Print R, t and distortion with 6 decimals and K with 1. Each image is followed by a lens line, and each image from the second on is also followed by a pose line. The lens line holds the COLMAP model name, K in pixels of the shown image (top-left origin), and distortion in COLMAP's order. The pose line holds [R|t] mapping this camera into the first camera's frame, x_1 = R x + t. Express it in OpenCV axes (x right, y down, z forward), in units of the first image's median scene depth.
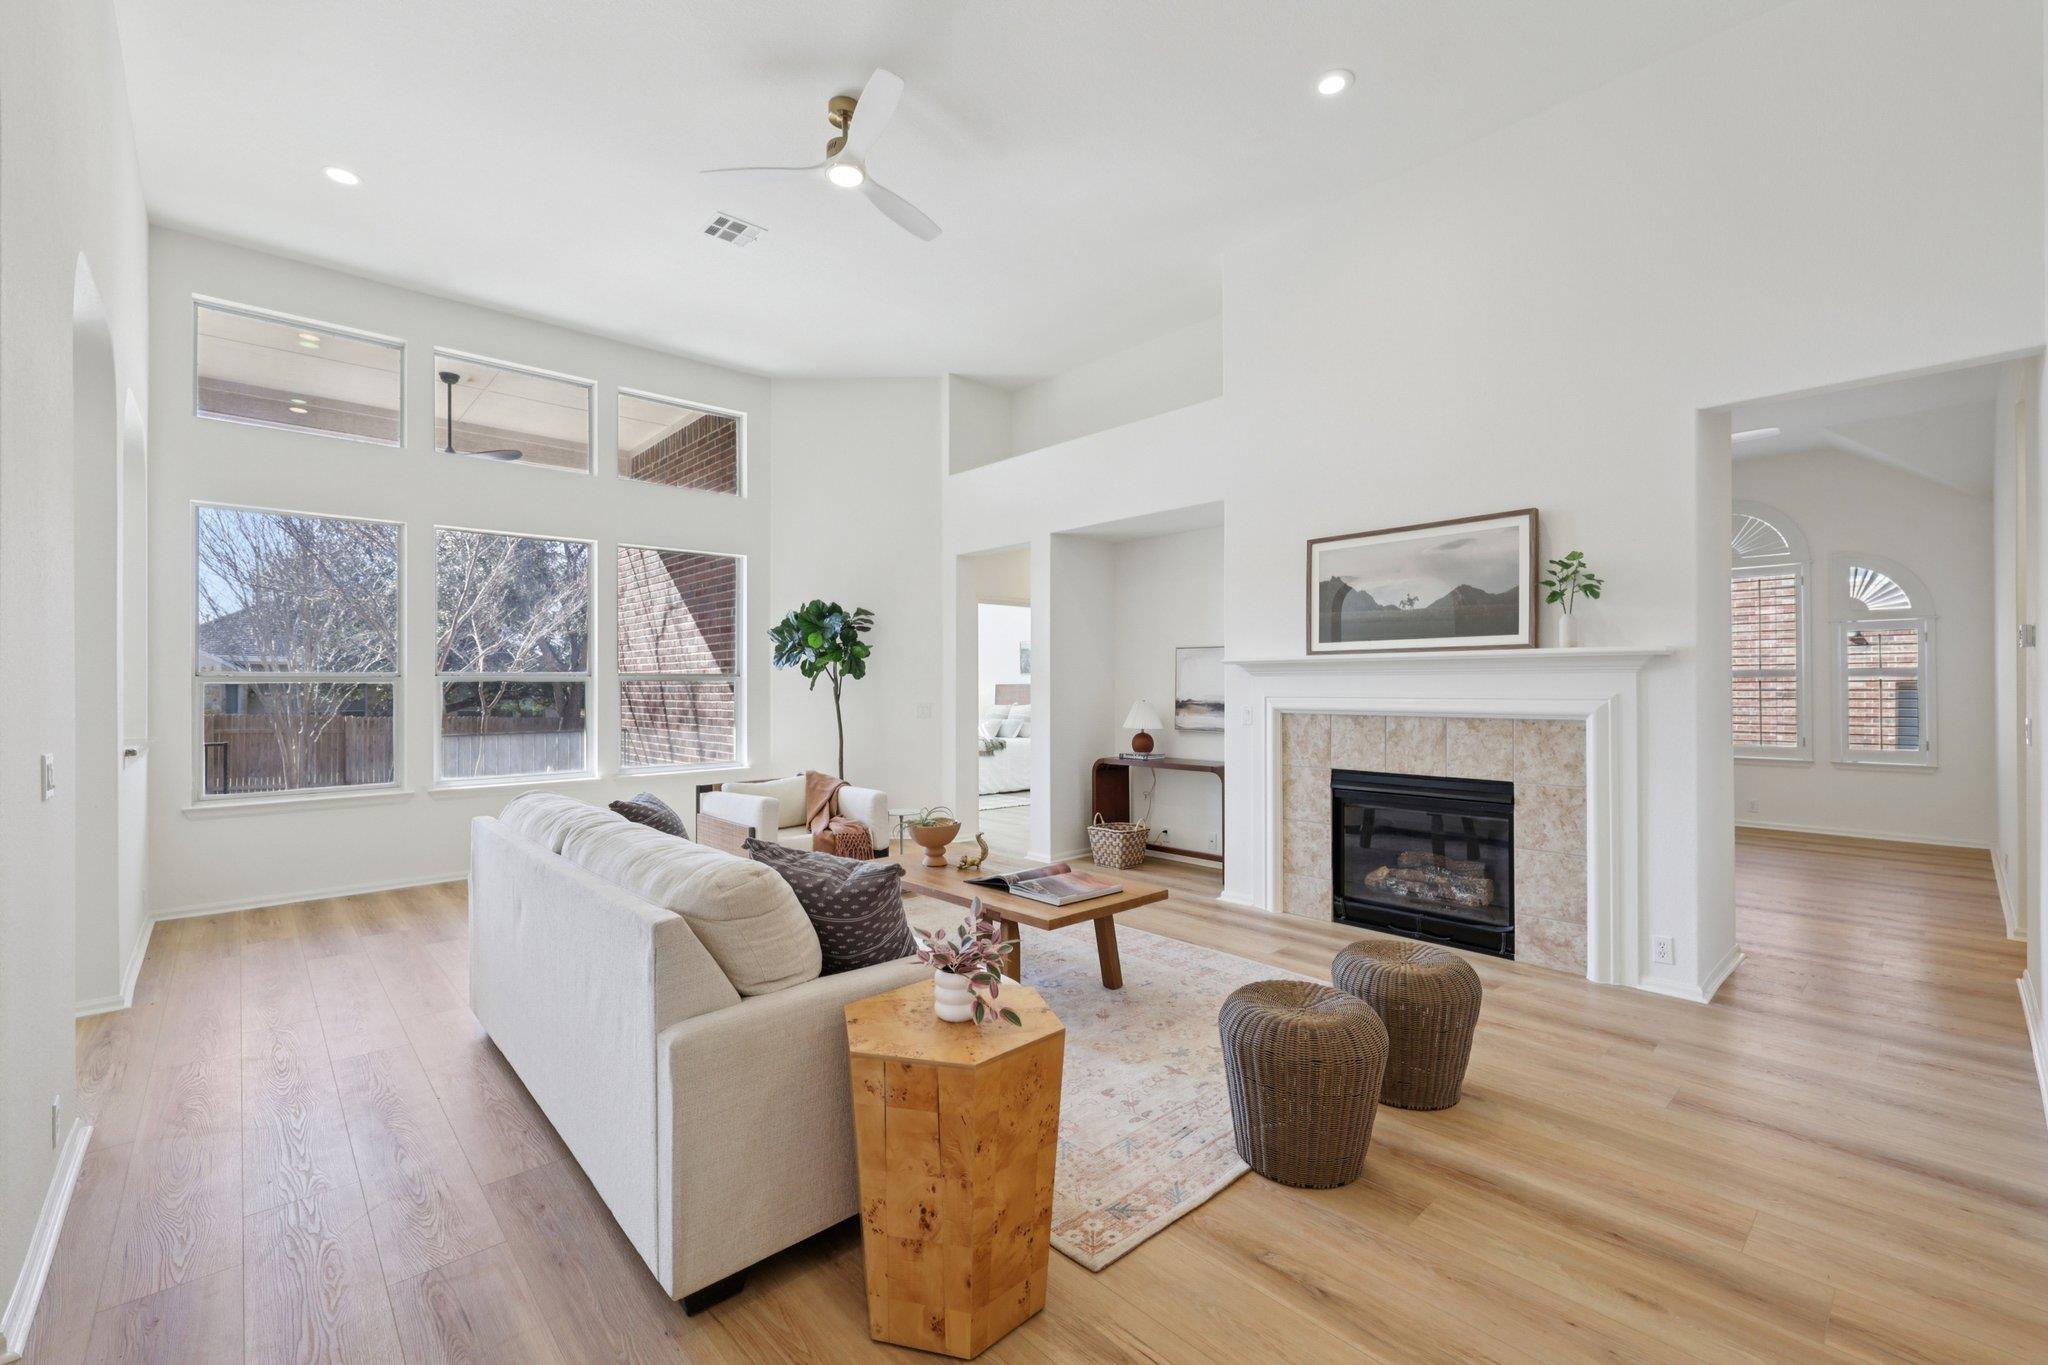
lens RADIAL K [[862.8, 0, 1026.5], [0, 862.8, 685.2], [0, 0, 1]] dist [-0.001655, 0.000428]
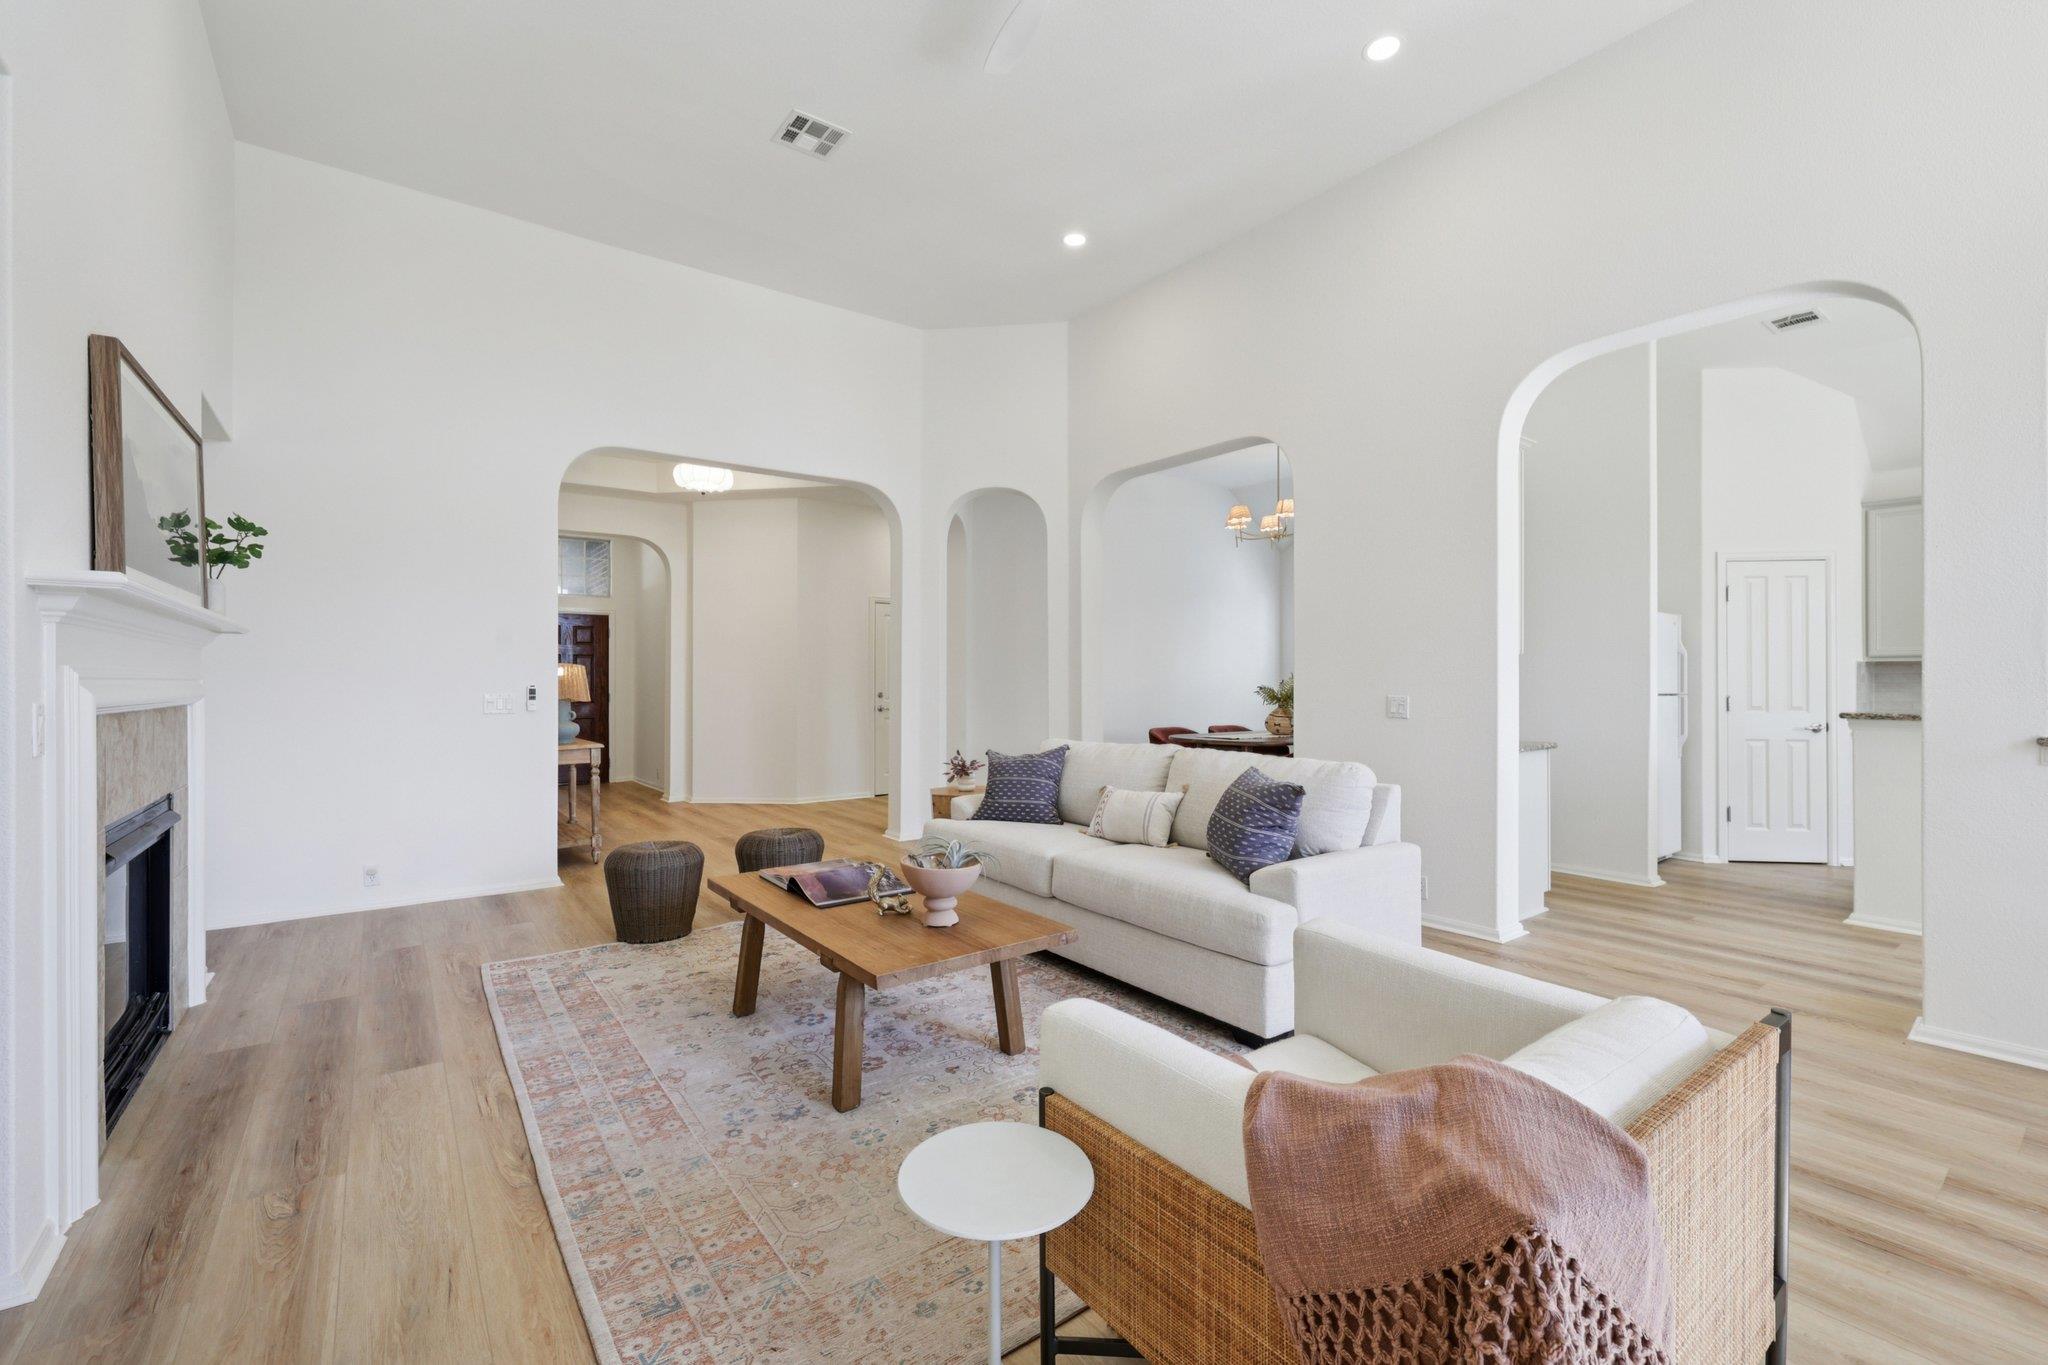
lens RADIAL K [[862.8, 0, 1020.5], [0, 862.8, 677.3], [0, 0, 1]] dist [-0.001655, 0.000428]
pose [[-0.994344, 0.000642, 0.106201, -0.202409], [0.000090, 0.999986, -0.005200, 0.019097], [-0.106203, -0.005161, -0.994331, 1.420513]]
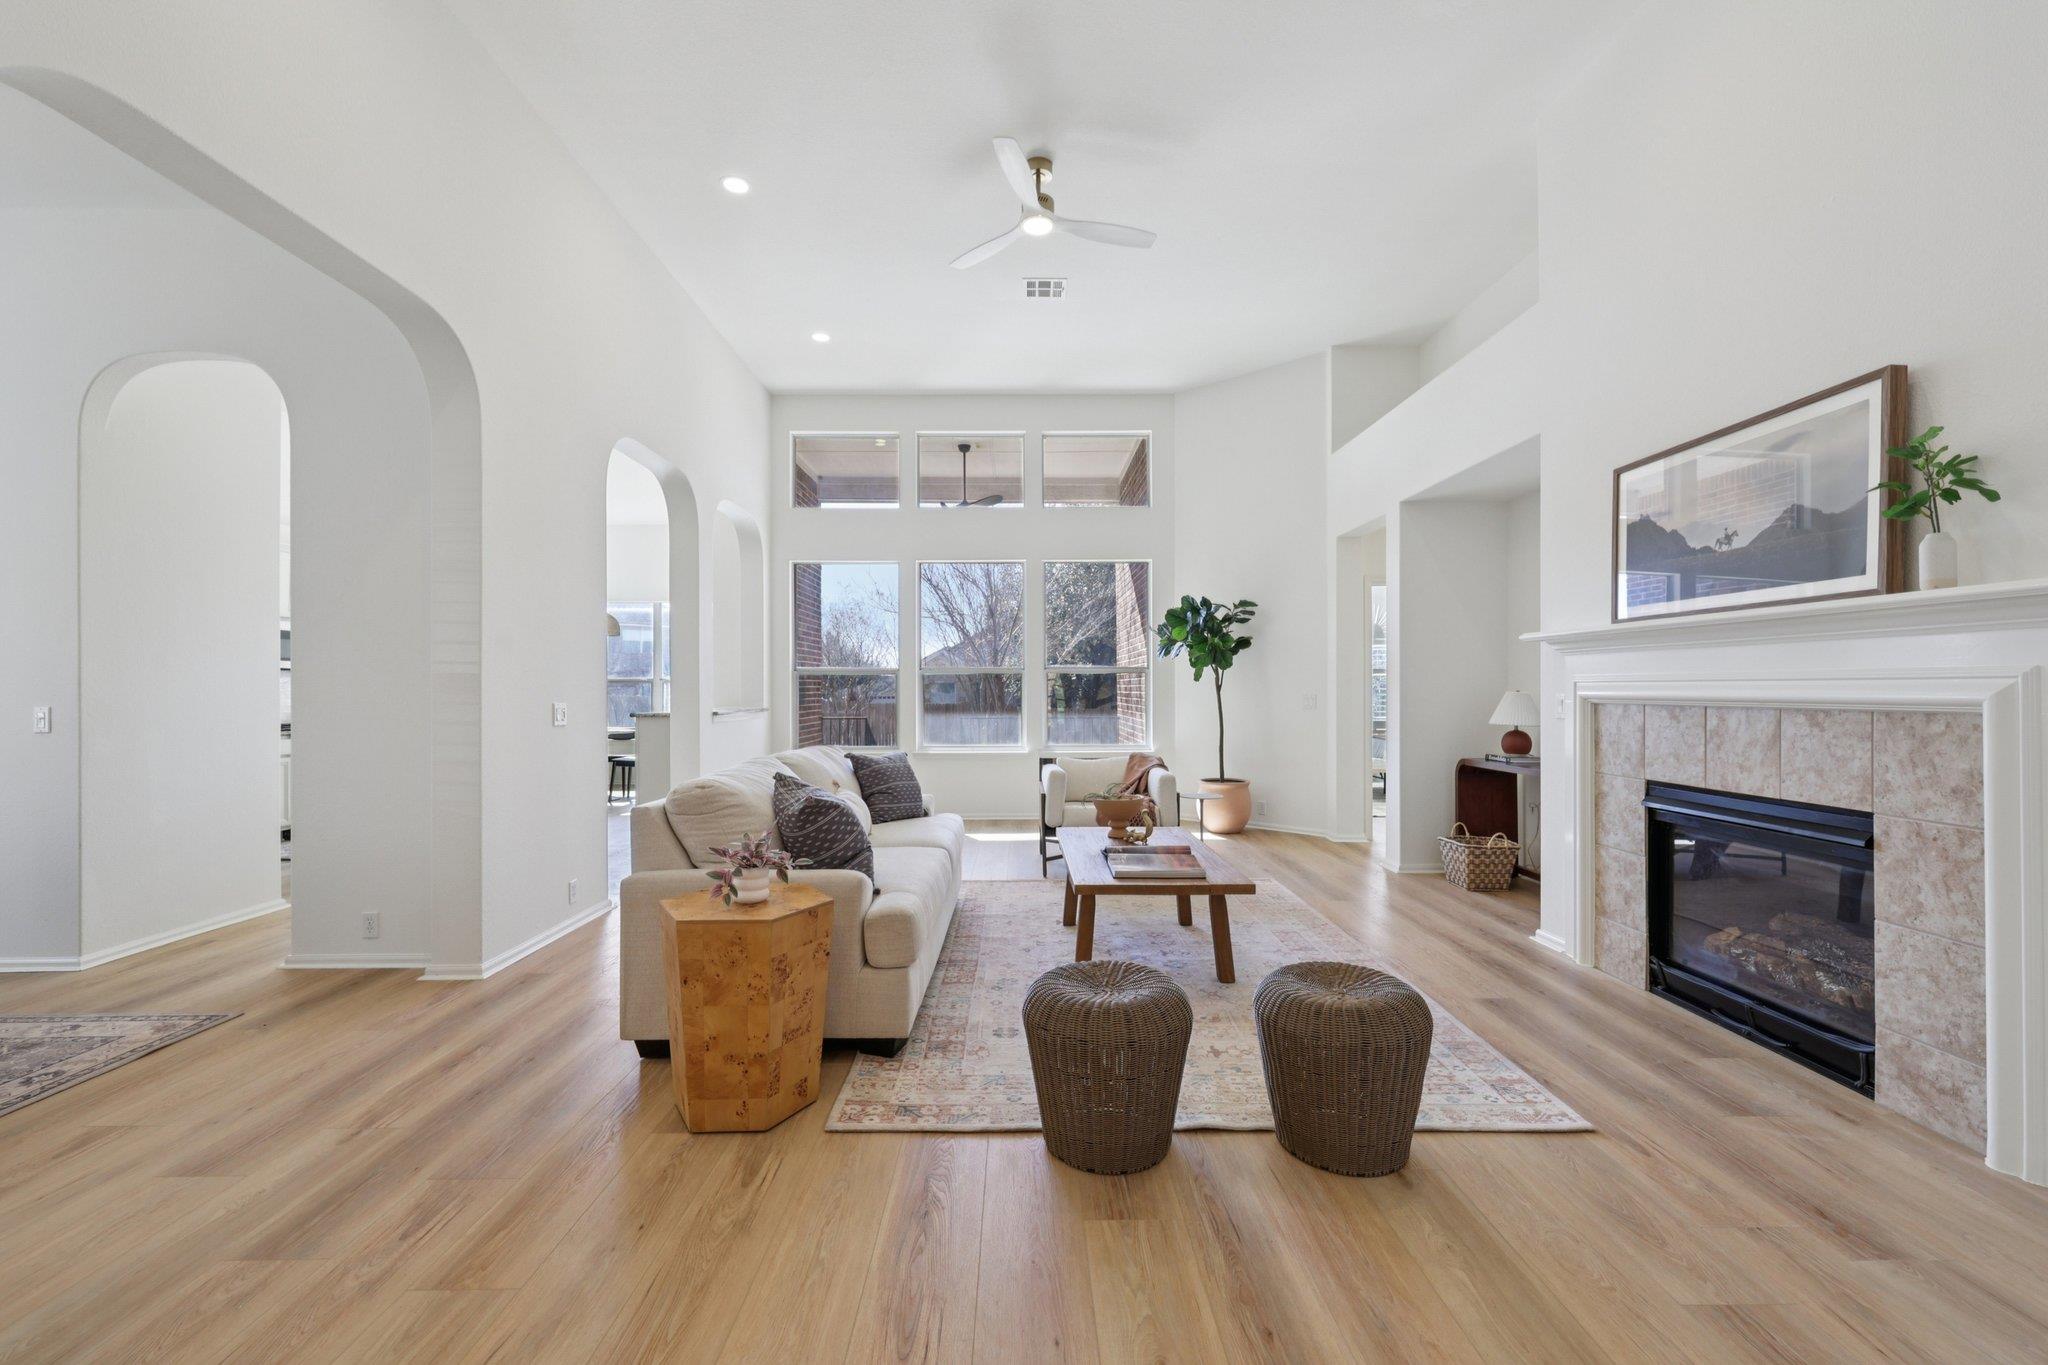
lens RADIAL K [[862.8, 0, 1028.6], [0, 862.8, 685.4], [0, 0, 1]] dist [-0.001655, 0.000428]
pose [[0.742687, -0.000158, -0.669638, 0.451872], [-0.000781, 0.999999, -0.001102, 0.018753], [0.669638, 0.001341, 0.742687, 0.113310]]
